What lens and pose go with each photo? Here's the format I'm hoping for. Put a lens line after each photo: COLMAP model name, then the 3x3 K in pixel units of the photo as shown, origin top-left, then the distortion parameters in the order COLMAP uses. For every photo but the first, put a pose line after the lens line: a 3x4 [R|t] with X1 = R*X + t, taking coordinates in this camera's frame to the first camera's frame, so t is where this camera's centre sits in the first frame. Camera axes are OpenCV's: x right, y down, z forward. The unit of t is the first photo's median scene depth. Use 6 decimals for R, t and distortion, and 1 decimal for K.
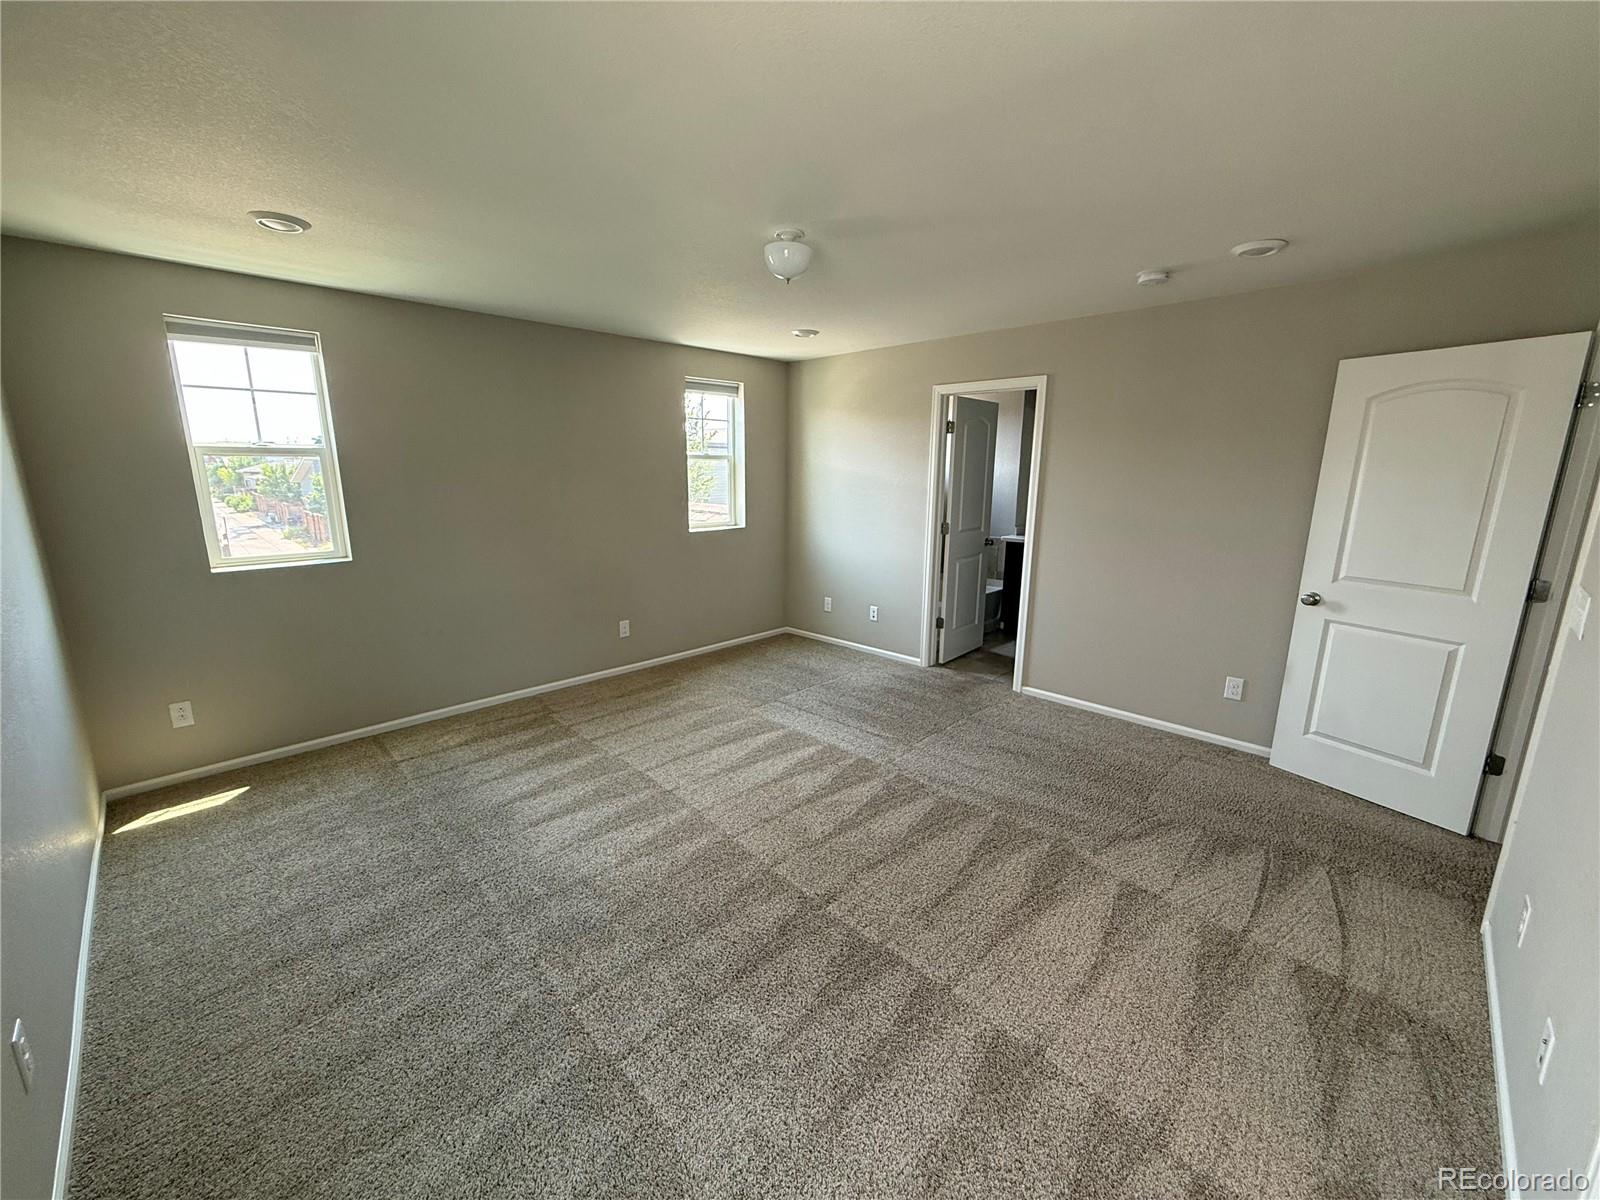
lens RADIAL K [[636.8, 0, 792.6], [0, 636.8, 593.8], [0, 0, 1]] dist [-0.000205, 0.000245]
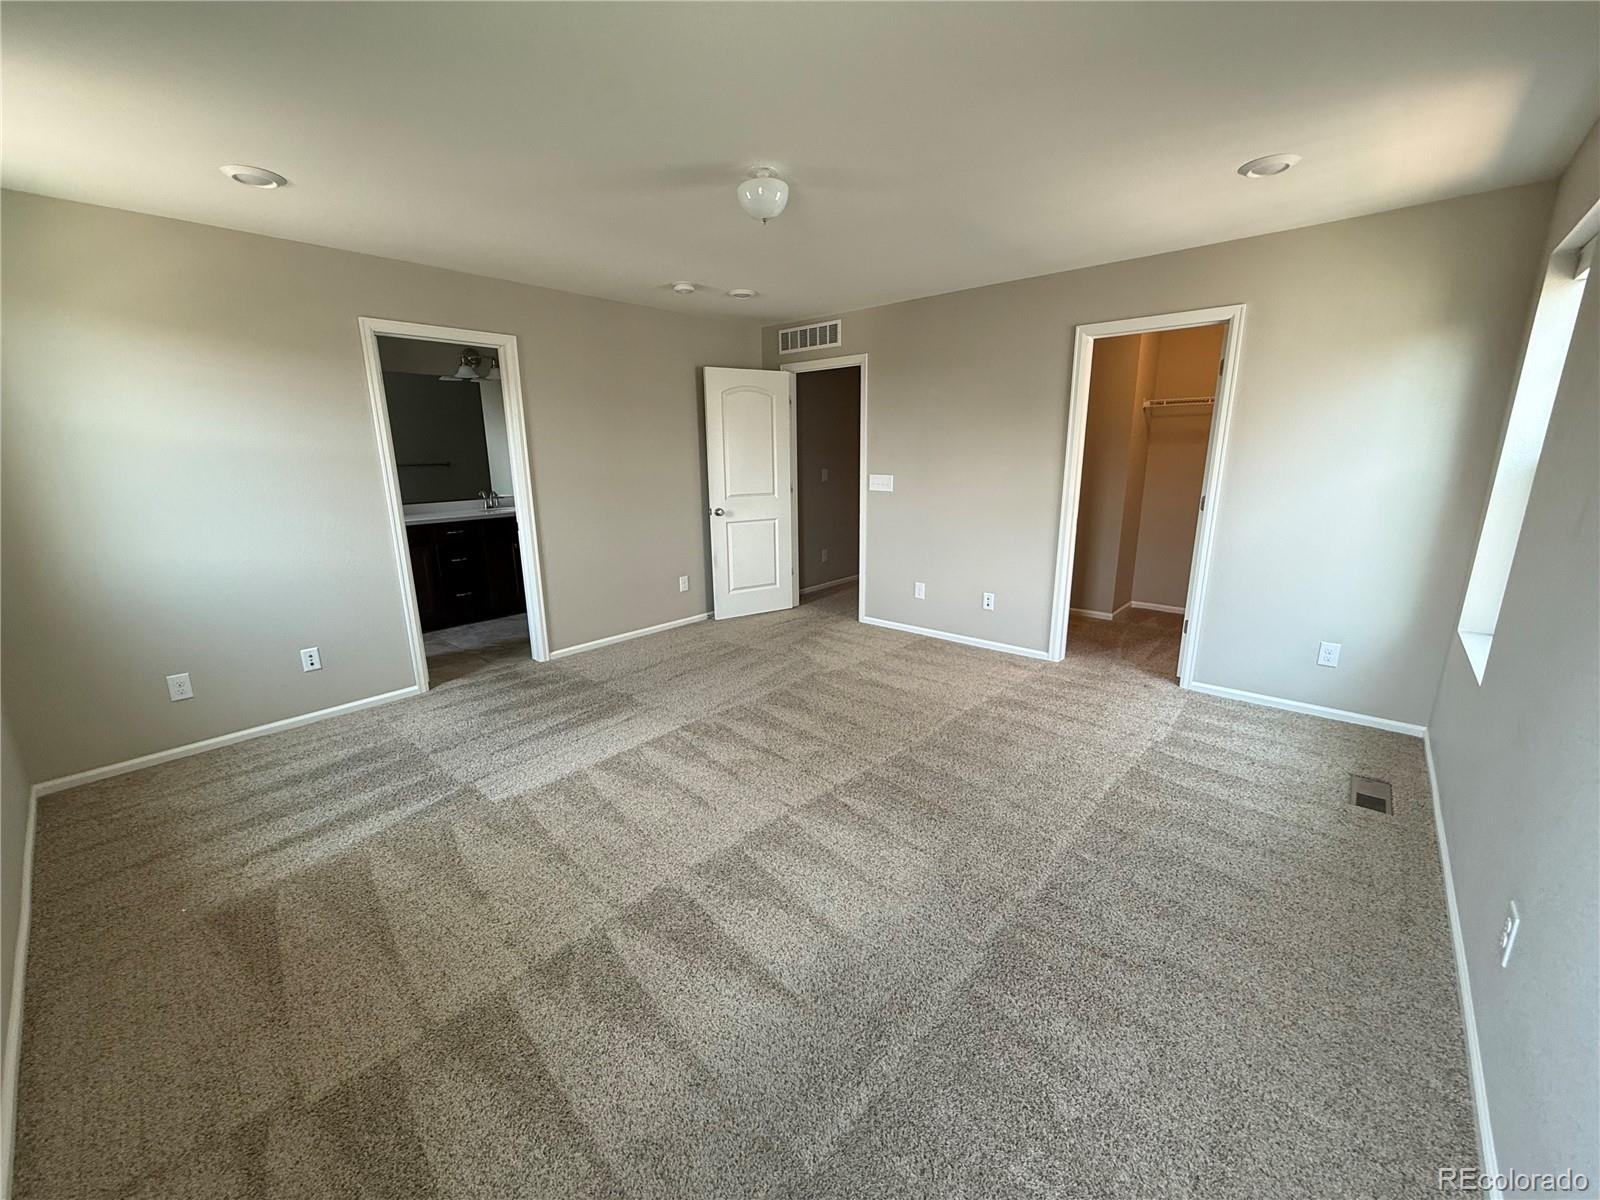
lens RADIAL K [[636.8, 0, 790.9], [0, 636.8, 600.0], [0, 0, 1]] dist [-0.000205, 0.000245]
pose [[-0.051165, -0.237935, 0.969932, -0.850324], [0.207231, 0.947536, 0.243373, -0.137596], [-0.976953, 0.213452, 0.000827, 0.846555]]
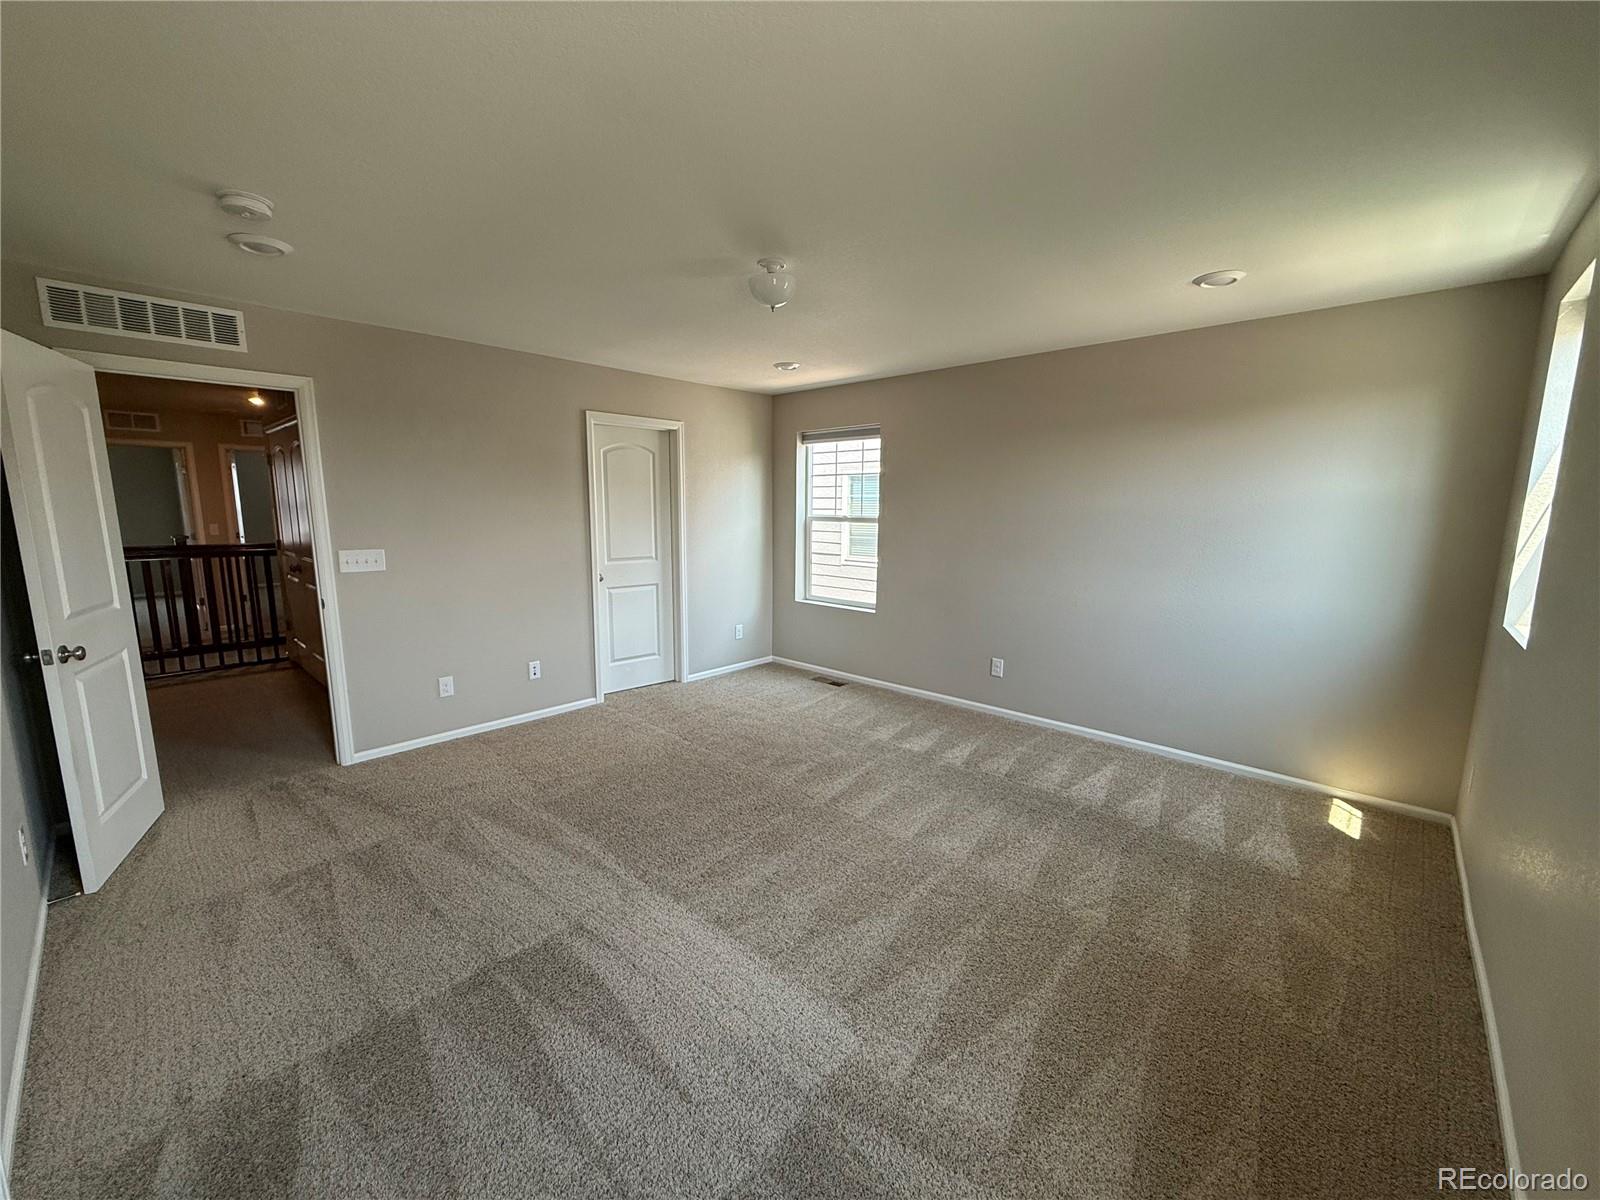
lens RADIAL K [[636.8, 0, 805.6], [0, 636.8, 602.7], [0, 0, 1]] dist [-0.000205, 0.000245]
pose [[-0.999318, -0.020908, -0.030443, -0.029146], [-0.030313, 0.935218, 0.352772, -0.334870], [0.021096, 0.353454, -0.935214, 1.663466]]
